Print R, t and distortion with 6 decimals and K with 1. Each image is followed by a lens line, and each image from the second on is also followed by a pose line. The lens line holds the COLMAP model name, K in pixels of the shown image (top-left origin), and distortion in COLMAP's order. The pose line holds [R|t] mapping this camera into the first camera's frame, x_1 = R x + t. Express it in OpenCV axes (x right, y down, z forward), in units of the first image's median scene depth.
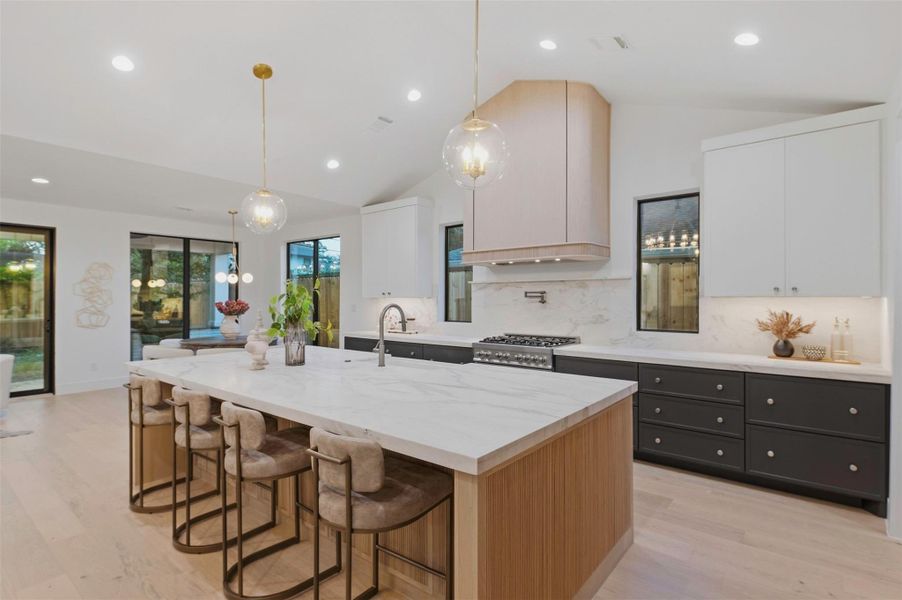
lens RADIAL K [[443.0, 0, 450.2], [0, 443.0, 297.8], [0, 0, 1]] dist [0.019076, -0.001394]
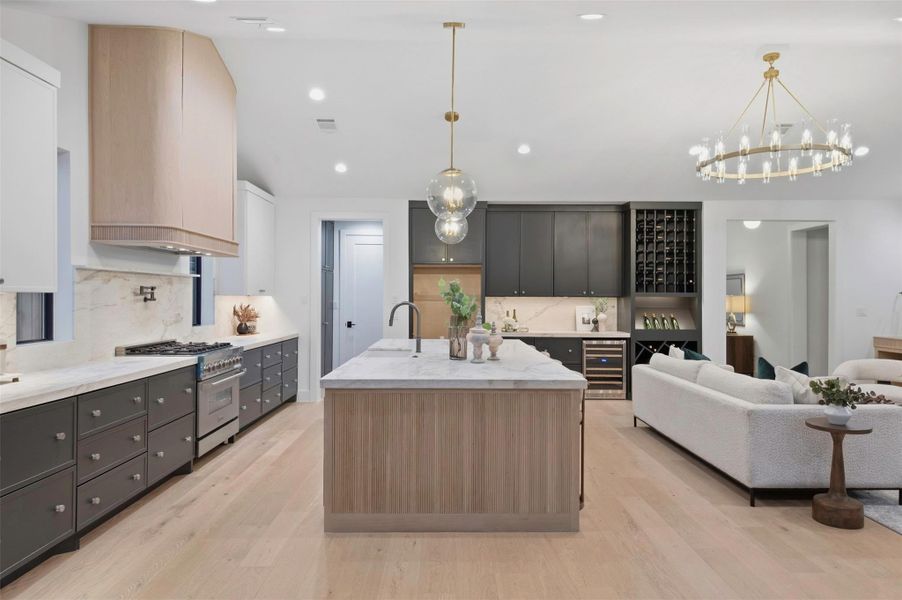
lens RADIAL K [[625.0, 0, 450.8], [0, 625.0, 297.2], [0, 0, 1]] dist [0.029655, -0.009520]
pose [[-0.631697, -0.001308, 0.775214, -1.072223], [-0.003870, 0.999991, -0.001466, 0.003727], [-0.775206, -0.003926, -0.631697, 1.410270]]
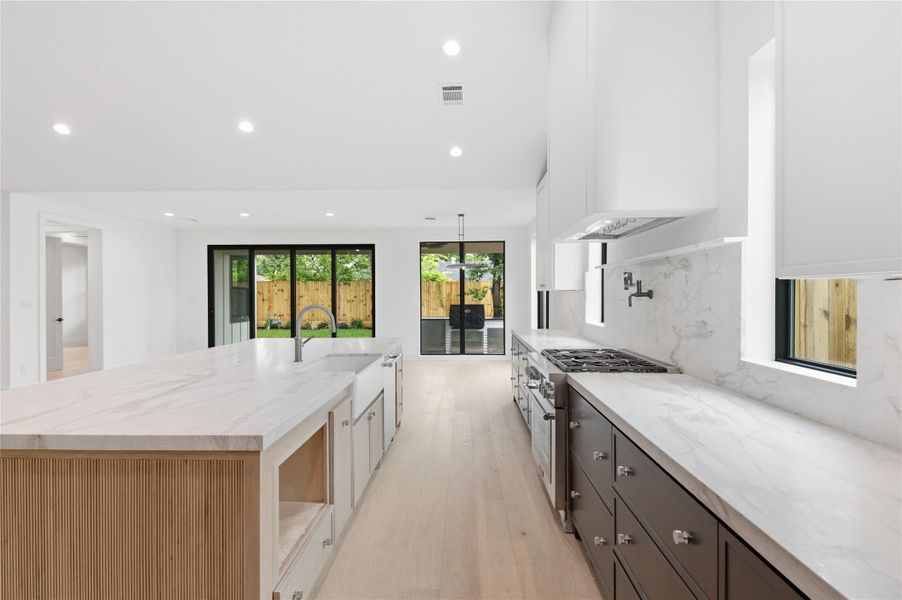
lens RADIAL K [[438.9, 0, 454.3], [0, 438.9, 299.7], [0, 0, 1]] dist [0.002980, 0.000124]
pose [[0.615471, 0.007294, -0.788126, 0.559674], [0.005893, 0.999887, 0.013855, 0.005970], [0.788138, -0.013172, 0.615358, 0.483042]]
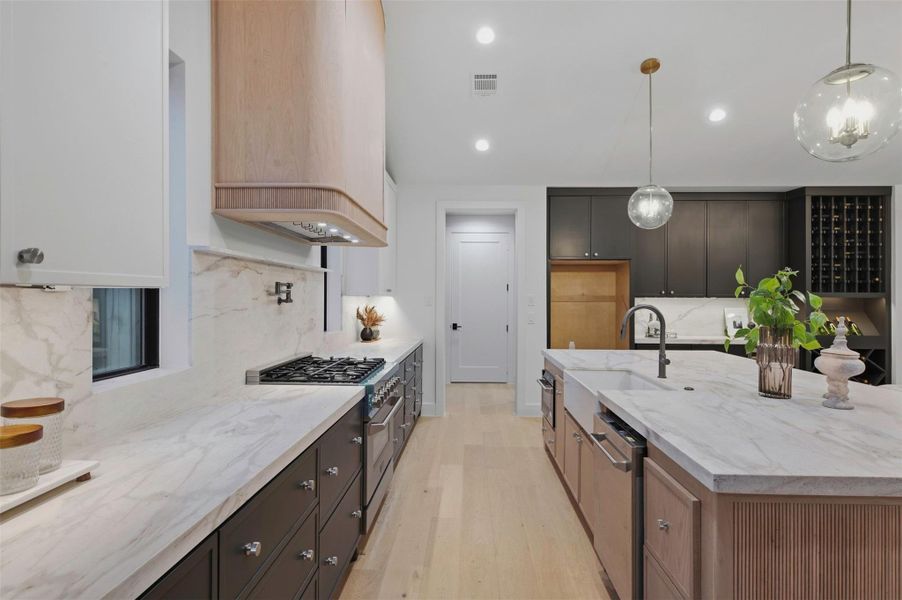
lens RADIAL K [[513.1, 0, 445.6], [0, 513.1, 298.1], [0, 0, 1]] dist [0.003184, -0.002568]
pose [[-0.594751, -0.001390, 0.803908, -0.479728], [-0.004104, 0.999991, -0.001308, 0.005014], [-0.803899, -0.004077, -0.594752, 1.341429]]
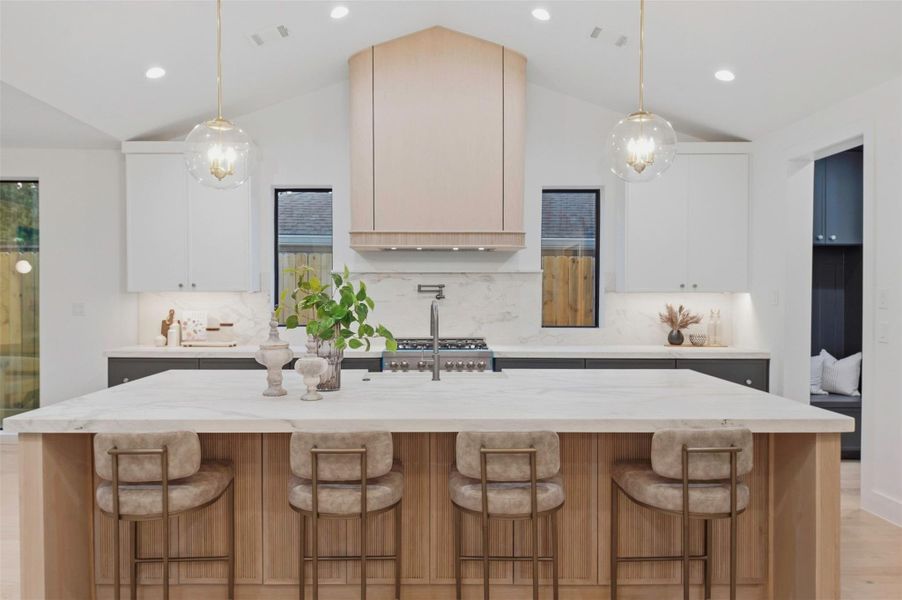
lens RADIAL K [[625.0, 0, 443.1], [0, 625.0, 303.4], [0, 0, 1]] dist [0.029655, -0.009520]
pose [[0.785156, -0.009211, 0.619230, -0.560604], [-0.002918, 0.999823, 0.018572, -0.002021], [-0.619292, -0.016389, 0.784990, 0.083972]]
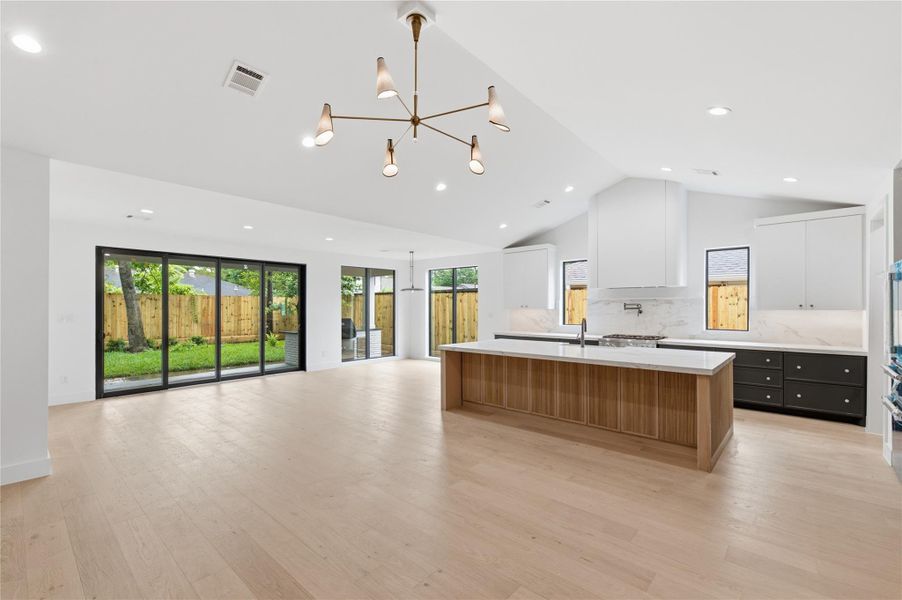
lens RADIAL K [[382.0, 0, 460.7], [0, 382.0, 305.6], [0, 0, 1]] dist [0.015977, 0.001171]
pose [[0.999224, -0.000340, -0.039391, -0.419733], [0.000249, 0.999997, -0.002313, -0.012990], [0.039392, 0.002302, 0.999221, -0.442182]]
